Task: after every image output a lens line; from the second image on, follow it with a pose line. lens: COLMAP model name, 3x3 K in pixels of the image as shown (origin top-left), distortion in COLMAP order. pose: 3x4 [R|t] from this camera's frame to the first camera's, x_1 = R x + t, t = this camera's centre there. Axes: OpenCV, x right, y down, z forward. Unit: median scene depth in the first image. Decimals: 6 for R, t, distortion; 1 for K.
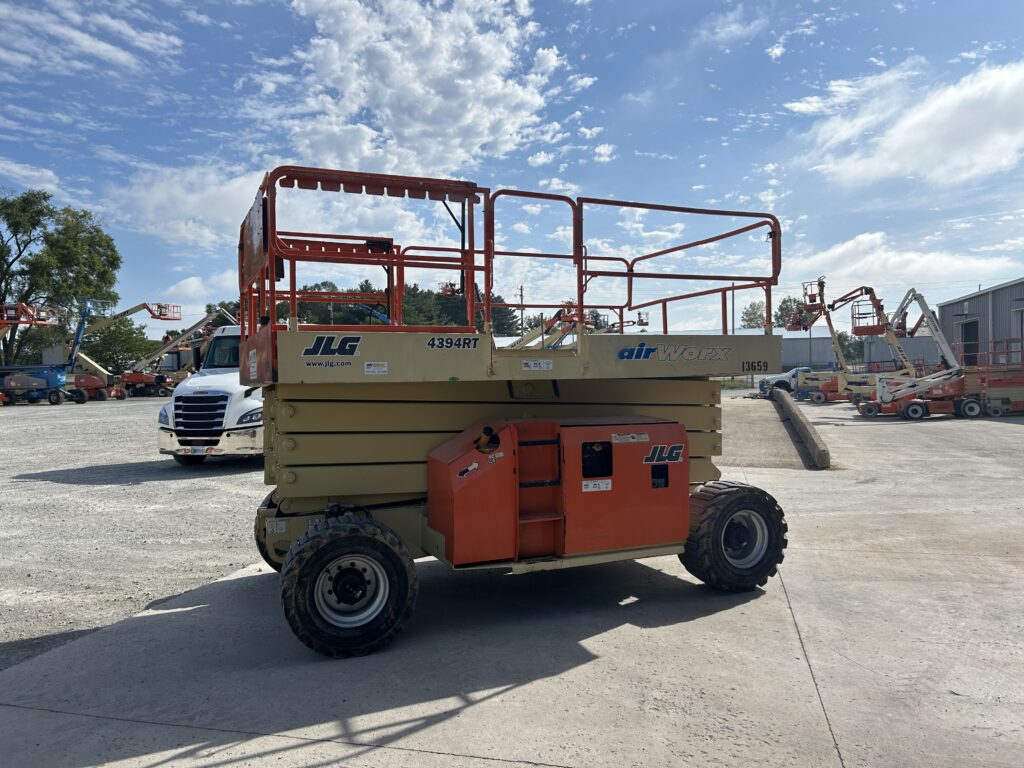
lens RADIAL K [[751.7, 0, 485.0], [0, 751.7, 389.1], [0, 0, 1]] dist [0.038870, -0.039919]
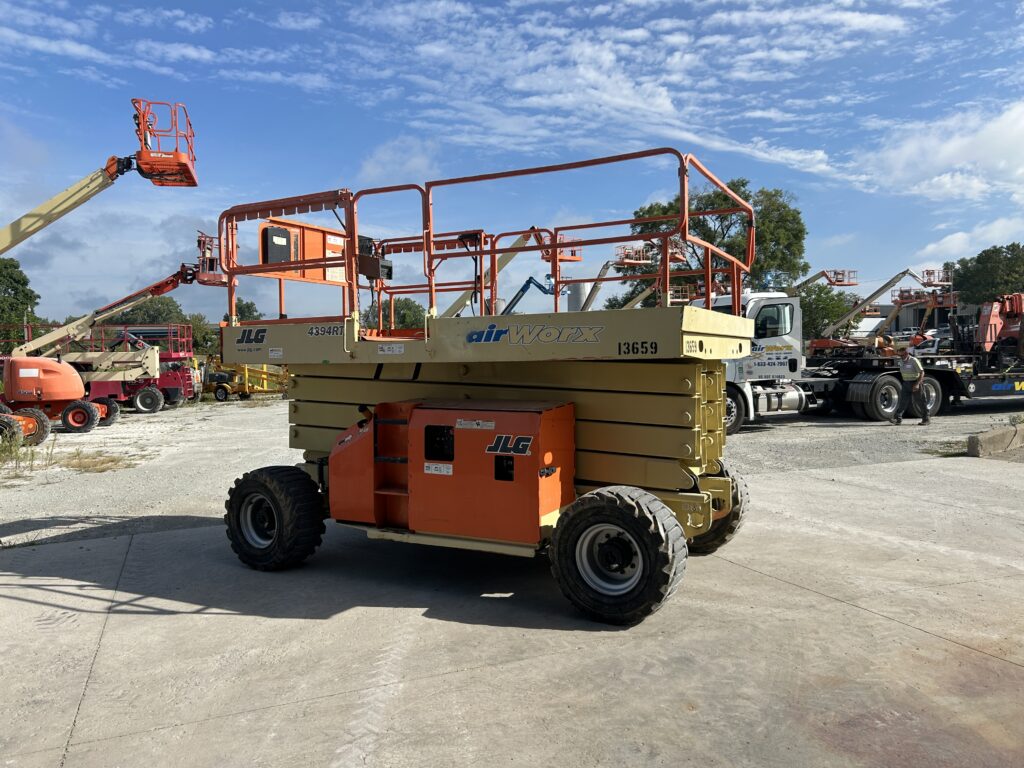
lens RADIAL K [[759.0, 0, 567.9], [0, 759.0, 379.3], [0, 0, 1]] dist [0.039433, -0.049378]
pose [[0.650019, 0.032475, -0.759224, 1.003665], [-0.005121, 0.999251, 0.038358, -0.030372], [0.759901, -0.021046, 0.649698, 0.462010]]
